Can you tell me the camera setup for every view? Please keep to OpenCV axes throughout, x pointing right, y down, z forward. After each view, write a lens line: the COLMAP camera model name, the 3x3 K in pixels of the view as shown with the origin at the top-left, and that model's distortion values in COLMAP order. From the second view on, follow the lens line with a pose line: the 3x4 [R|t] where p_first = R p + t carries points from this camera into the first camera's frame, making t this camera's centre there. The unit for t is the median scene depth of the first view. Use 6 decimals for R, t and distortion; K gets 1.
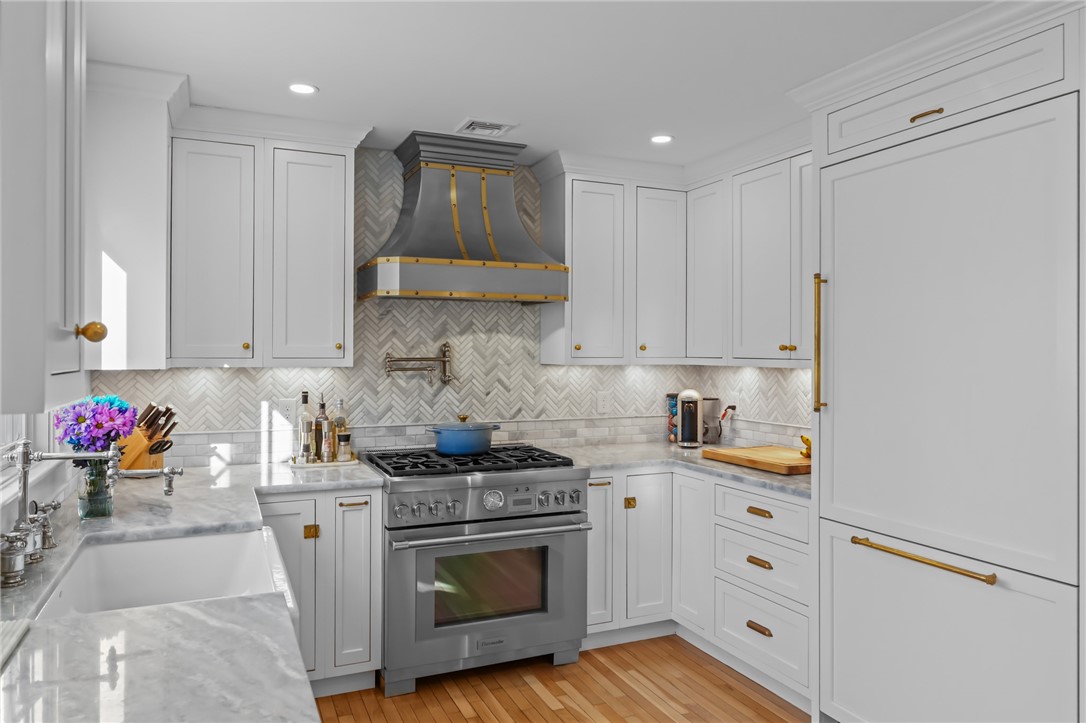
lens RADIAL K [[738.7, 0, 543.0], [0, 738.7, 361.5], [0, 0, 1]] dist [0.000542, -0.000015]
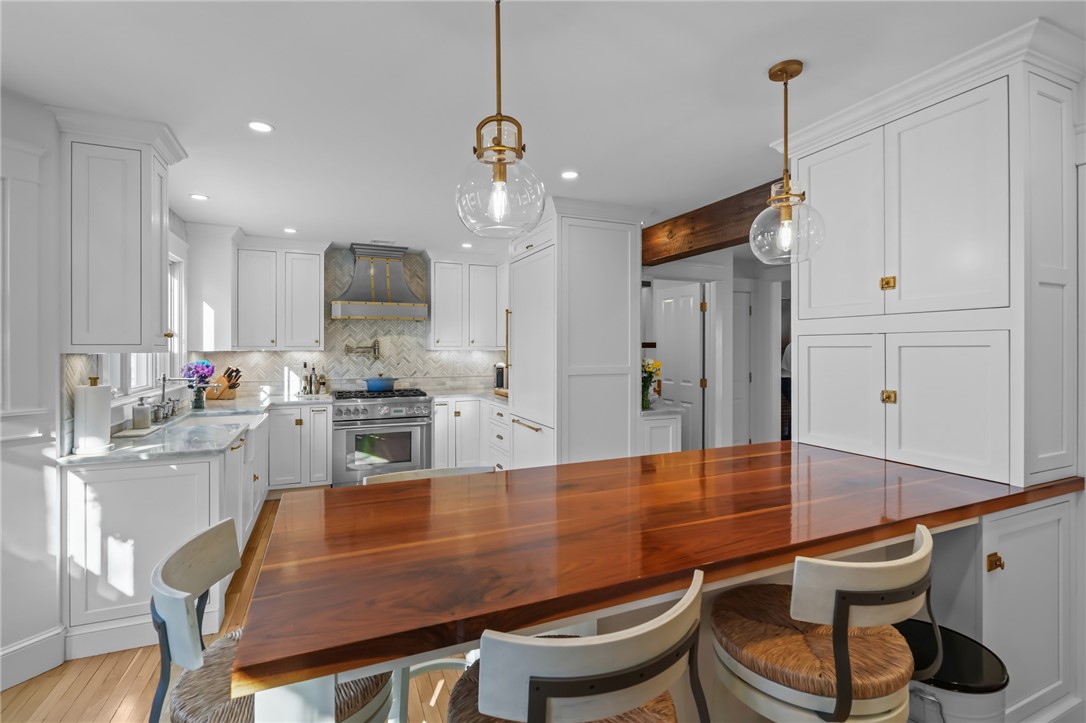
lens RADIAL K [[496.8, 0, 542.7], [0, 496.8, 355.9], [0, 0, 1]] dist [0.000138, -0.000973]
pose [[0.999933, -0.002751, -0.011244, 0.400545], [0.002794, 0.999989, 0.003836, 0.018647], [0.011234, -0.003868, 0.999929, -0.460173]]
